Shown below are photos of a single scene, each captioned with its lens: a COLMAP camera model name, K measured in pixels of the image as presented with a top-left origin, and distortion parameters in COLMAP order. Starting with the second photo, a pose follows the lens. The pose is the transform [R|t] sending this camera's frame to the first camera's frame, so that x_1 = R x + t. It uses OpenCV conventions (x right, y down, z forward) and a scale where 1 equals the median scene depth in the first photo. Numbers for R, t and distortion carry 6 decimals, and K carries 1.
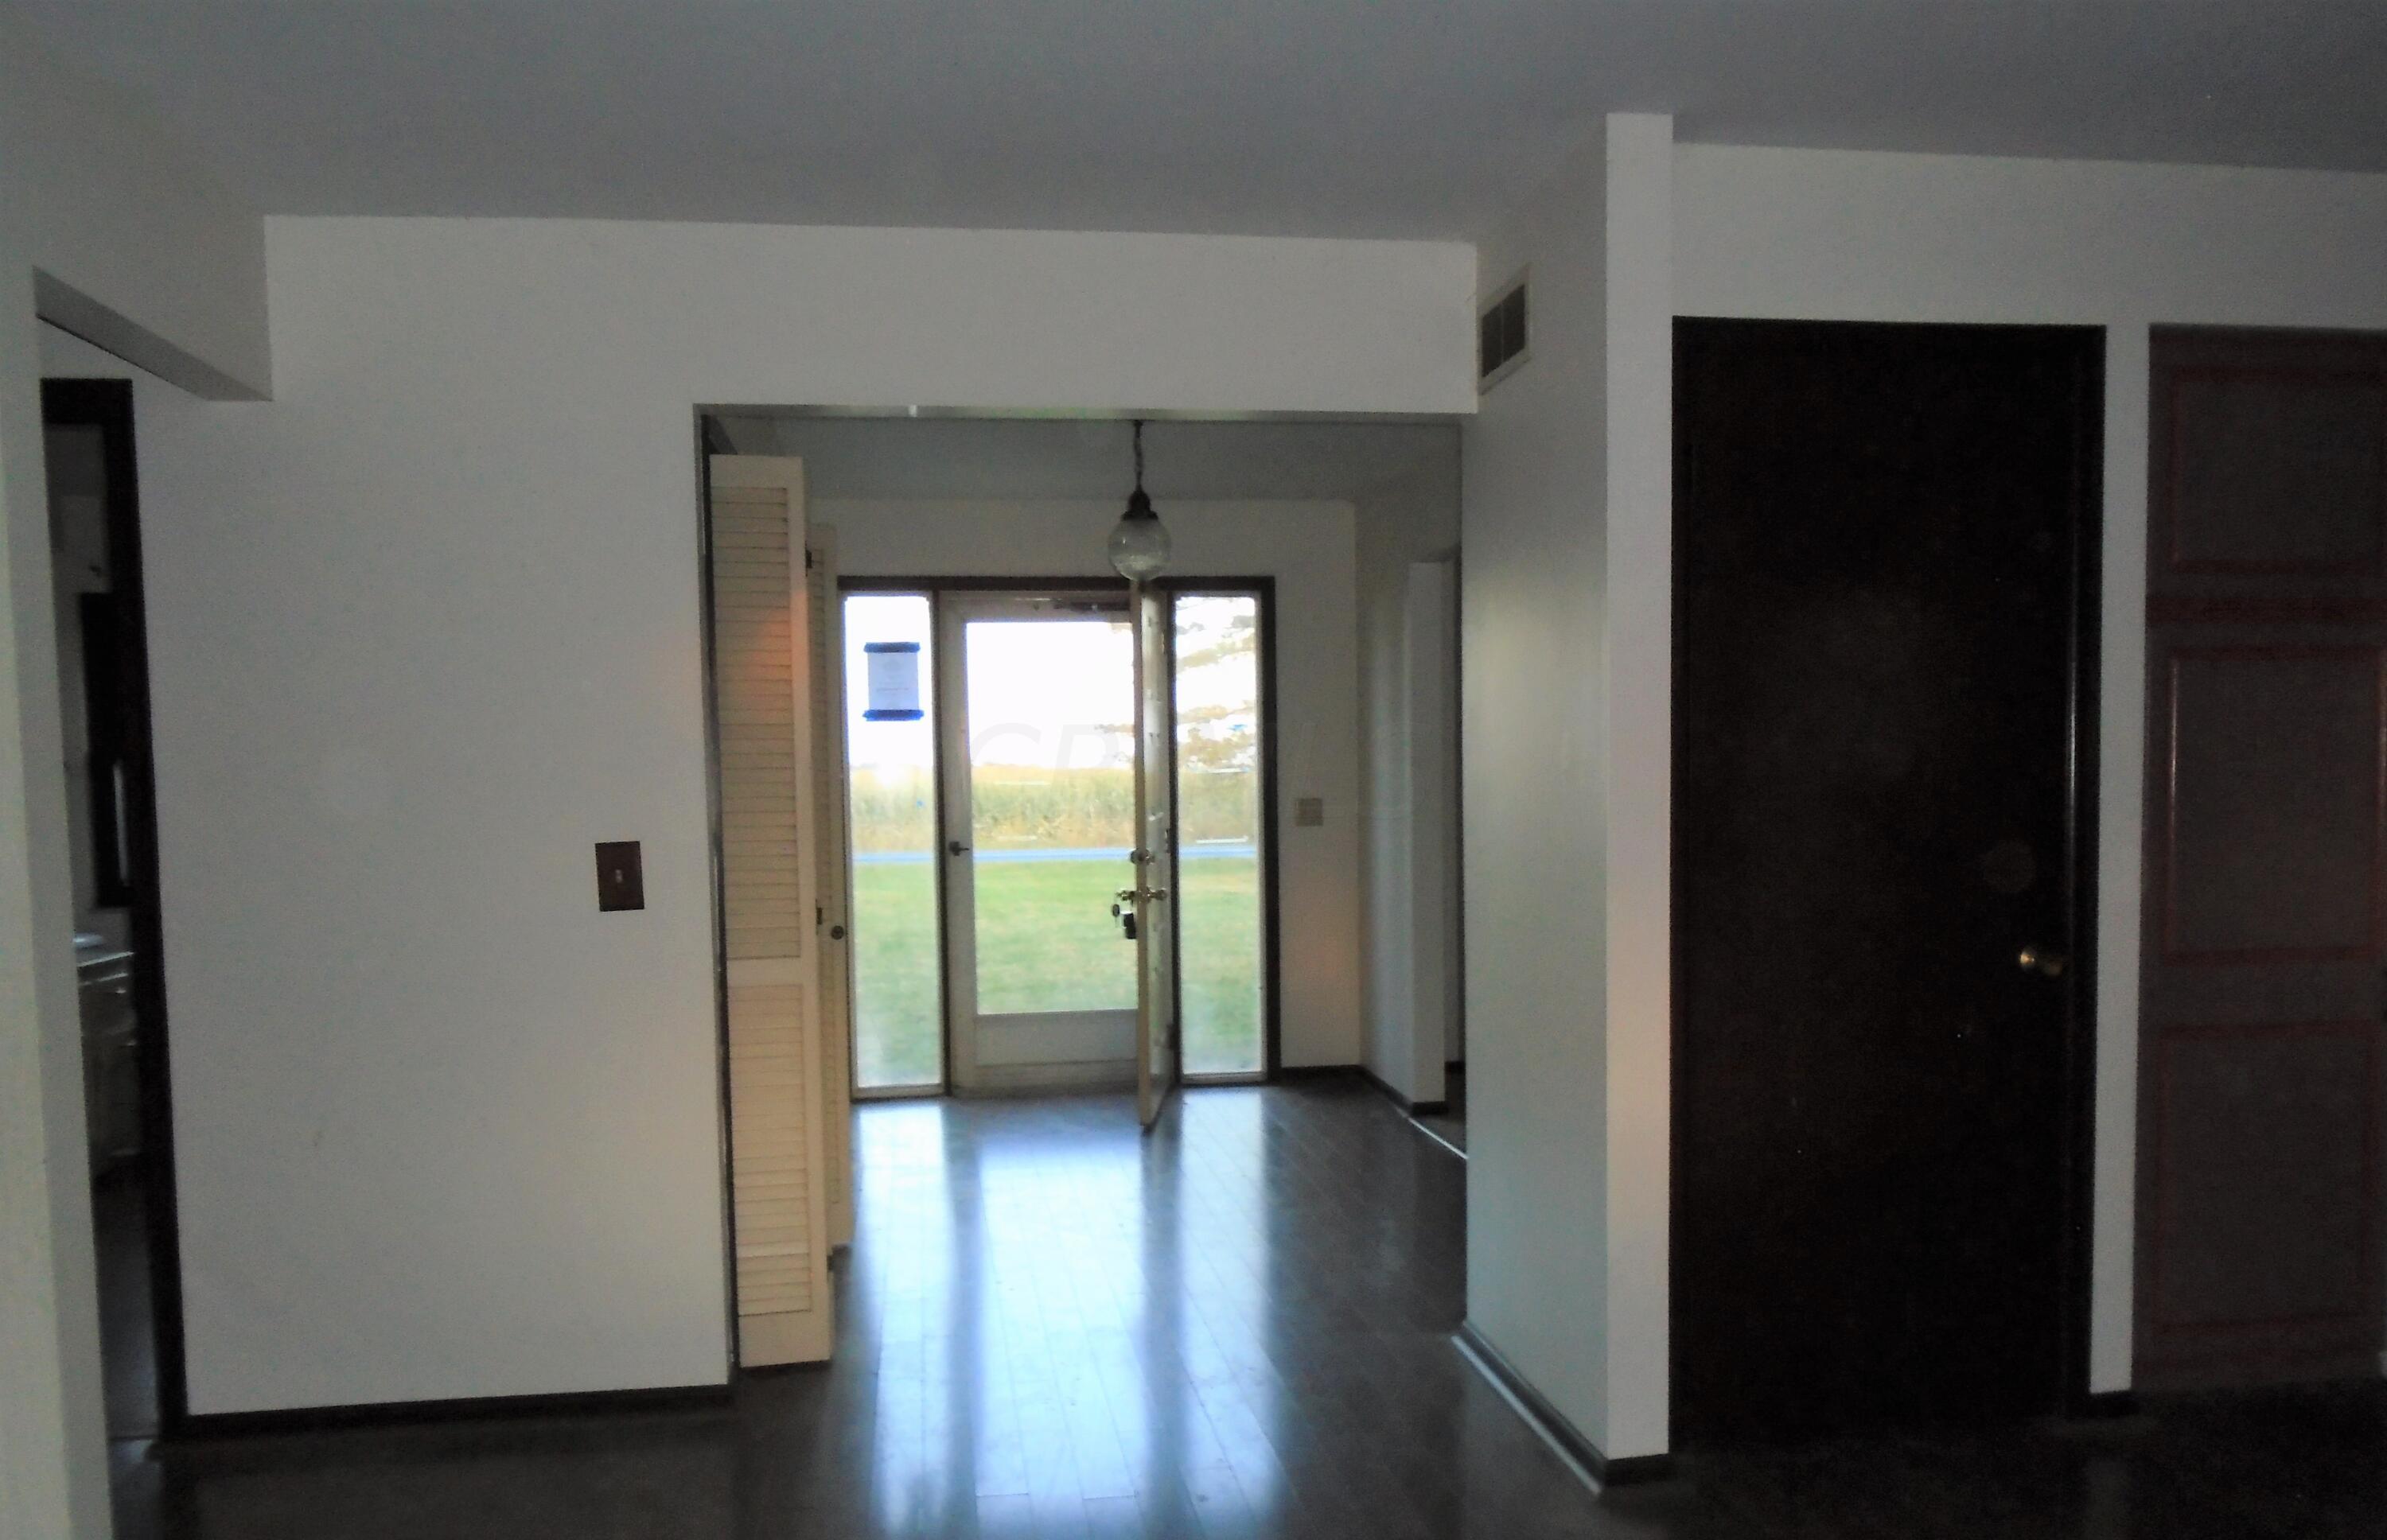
lens RADIAL K [[1906.8, 0, 1193.6], [0, 1906.8, 775.1], [0, 0, 1]] dist [0.003658, 0.000266]
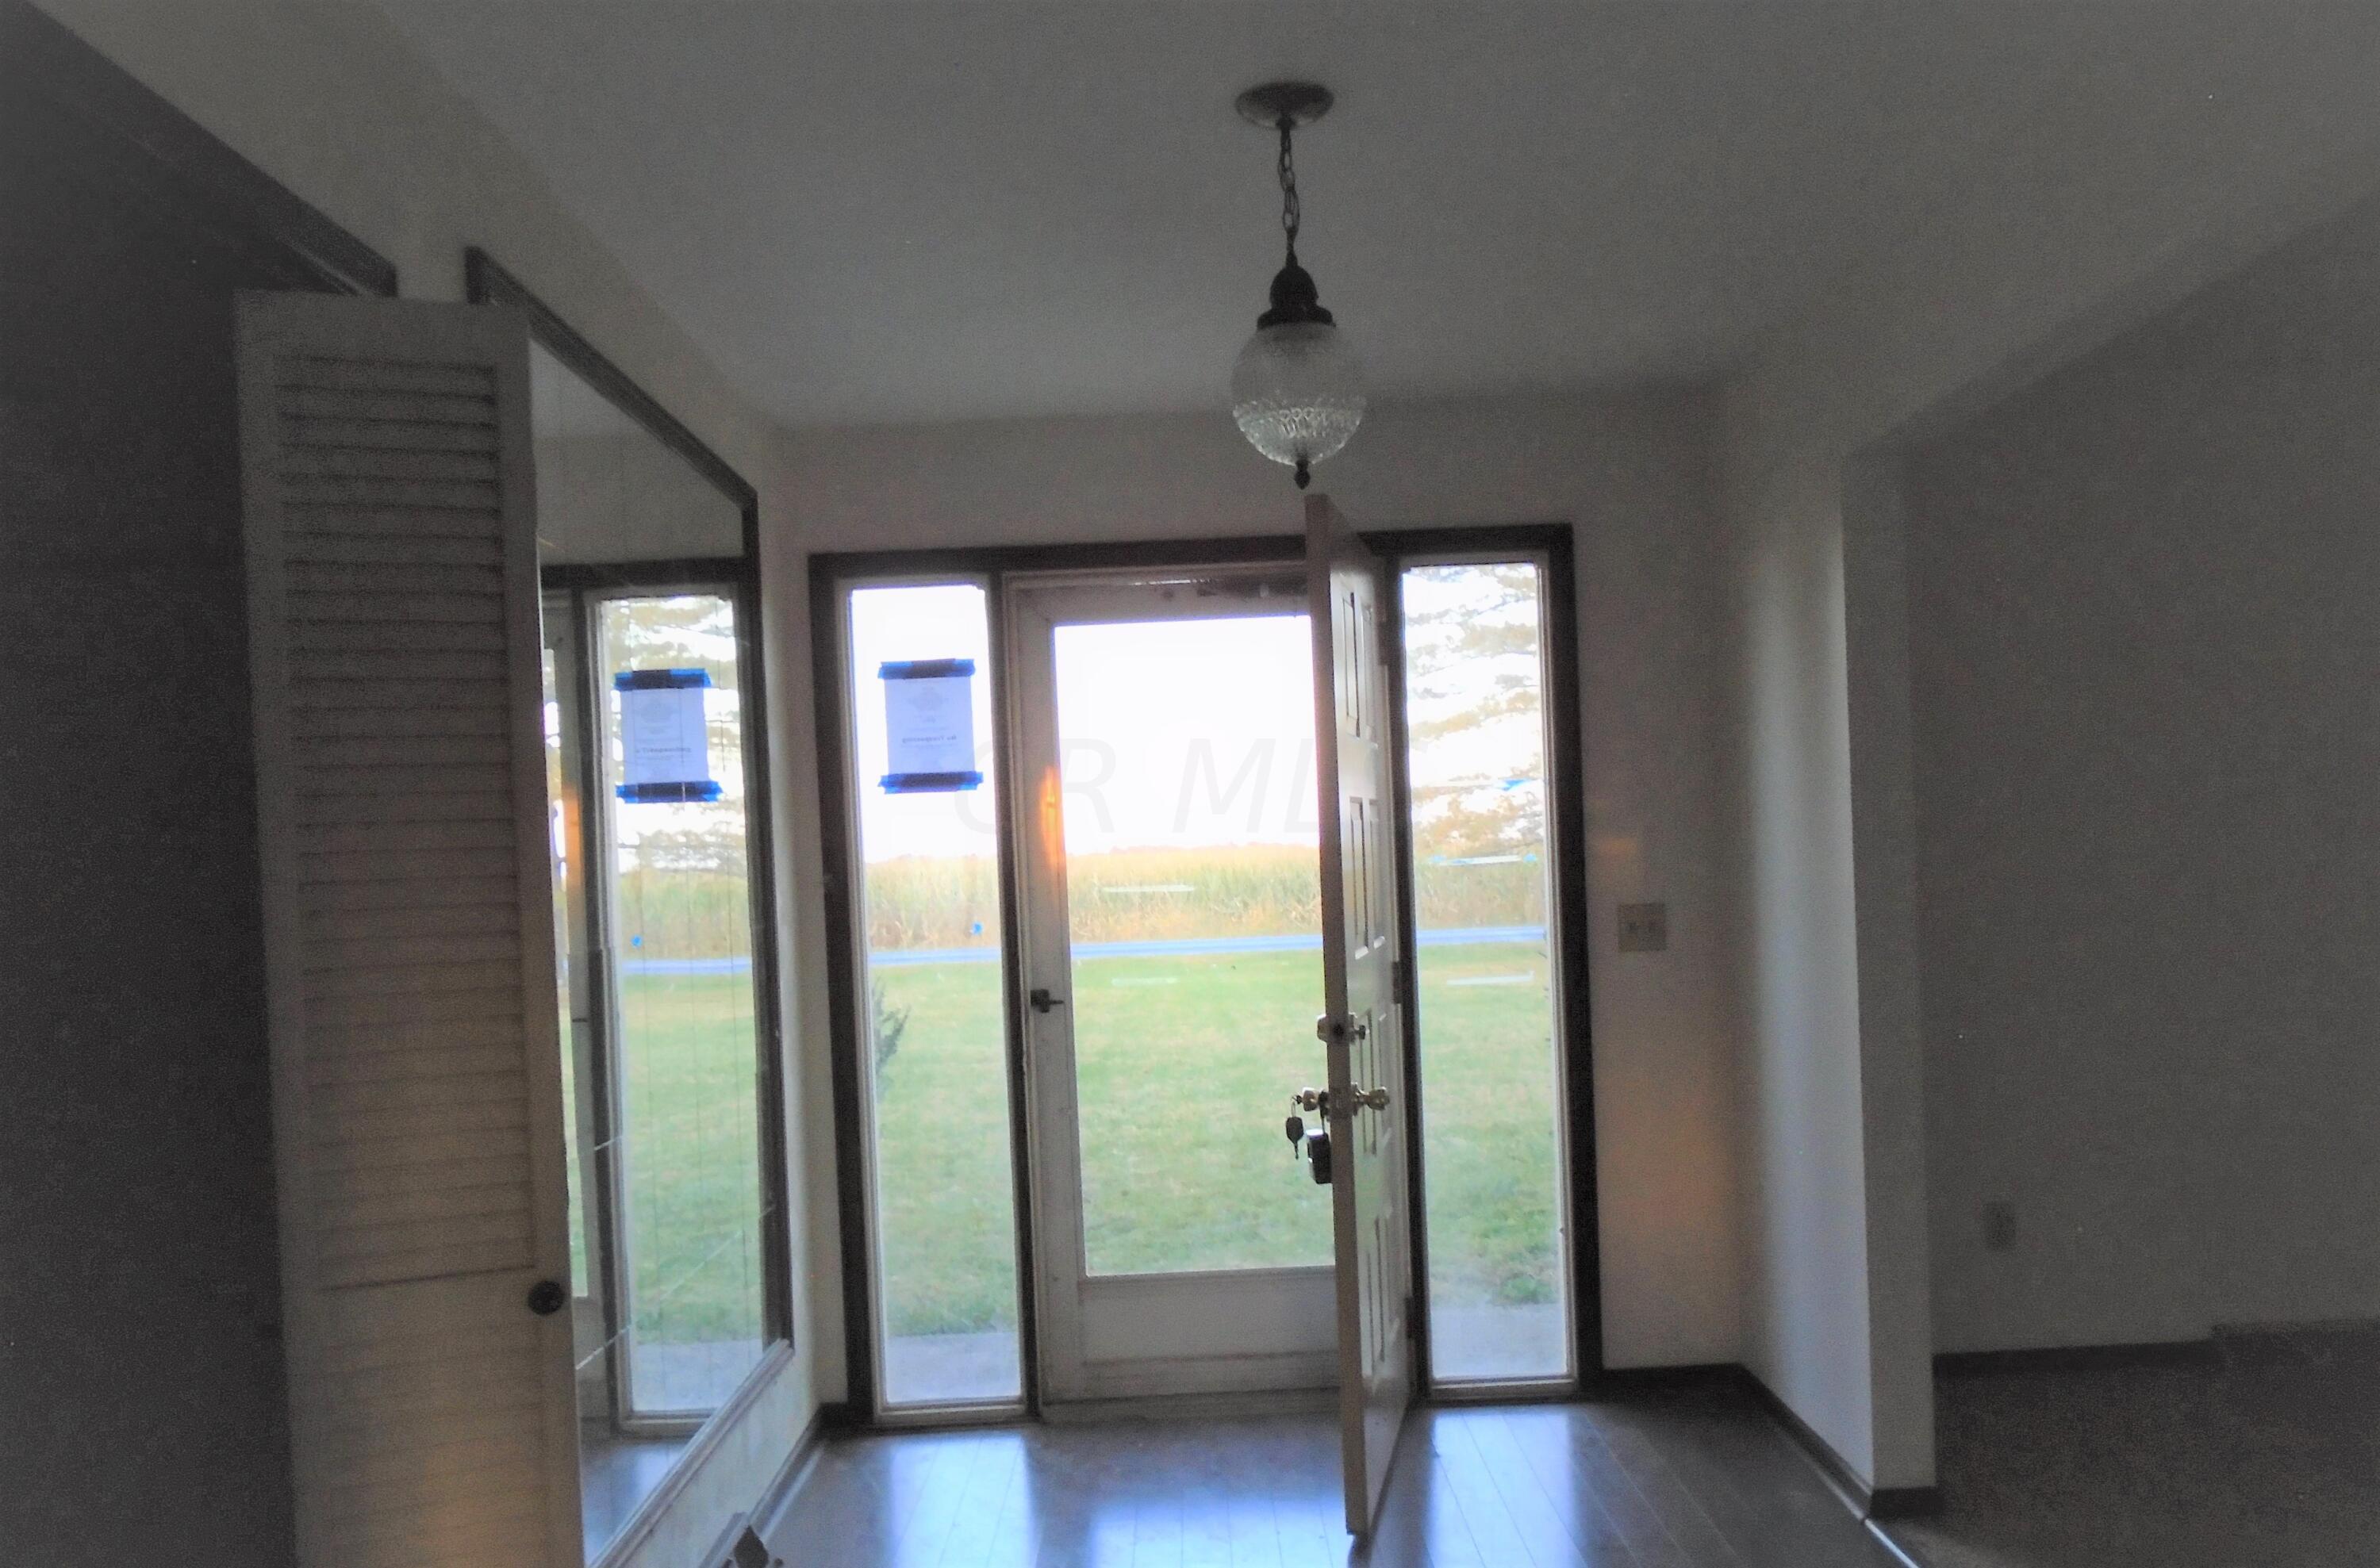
lens RADIAL K [[1748.5, 0, 1166.9], [0, 1748.5, 888.0], [0, 0, 1]] dist [-0.028241, -0.005781]
pose [[0.985828, -0.023406, -0.166121, 0.006511], [0.026840, 0.999469, 0.018453, -0.006145], [0.165601, -0.022650, 0.985933, 0.466417]]
